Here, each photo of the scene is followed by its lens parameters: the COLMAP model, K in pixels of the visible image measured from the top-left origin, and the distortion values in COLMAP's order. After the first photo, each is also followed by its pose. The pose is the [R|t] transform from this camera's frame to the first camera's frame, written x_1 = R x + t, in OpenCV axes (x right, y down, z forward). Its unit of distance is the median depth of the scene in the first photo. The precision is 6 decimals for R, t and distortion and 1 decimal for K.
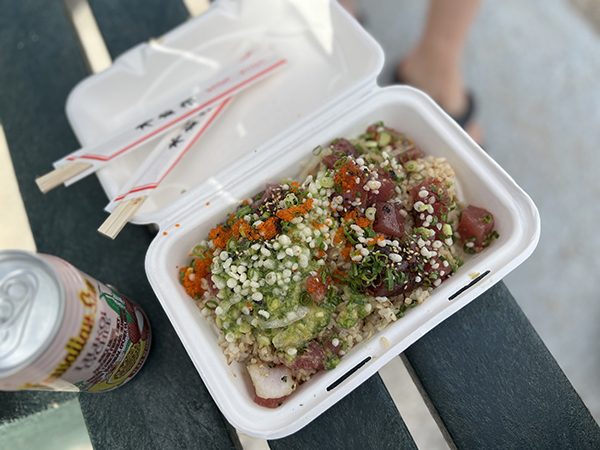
lens RADIAL K [[459.6, 0, 300.0], [0, 459.6, 225.0], [0, 0, 1]] dist [0.172647, 0.000114]
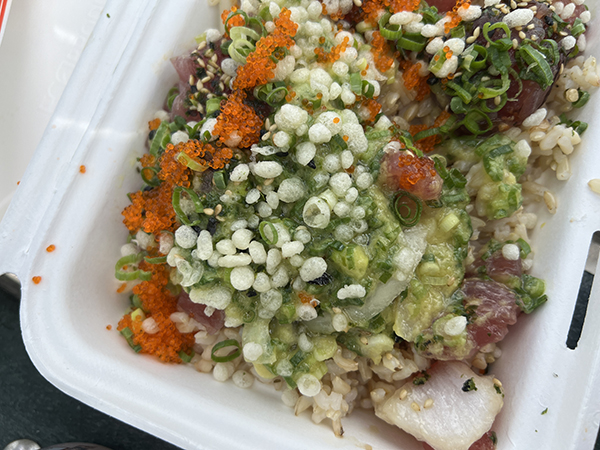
lens RADIAL K [[493.0, 0, 300.0], [0, 493.0, 225.0], [0, 0, 1]] dist [0.011034, 0.002394]
pose [[0.817035, -0.560217, 0.136419, -0.135110], [0.553366, 0.828336, 0.087439, 0.075342], [-0.161986, 0.004049, 0.986785, 0.551383]]
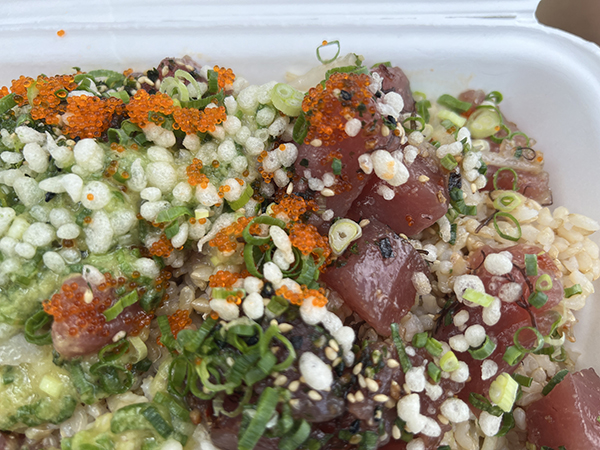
lens RADIAL K [[493.0, 0, 300.0], [0, 493.0, 225.0], [0, 0, 1]] dist [0.011034, 0.002394]
pose [[0.828325, 0.528595, -0.185648, 0.200785], [-0.544314, 0.837766, -0.043254, 0.005174], [0.132666, 0.136879, 0.981664, 0.628360]]
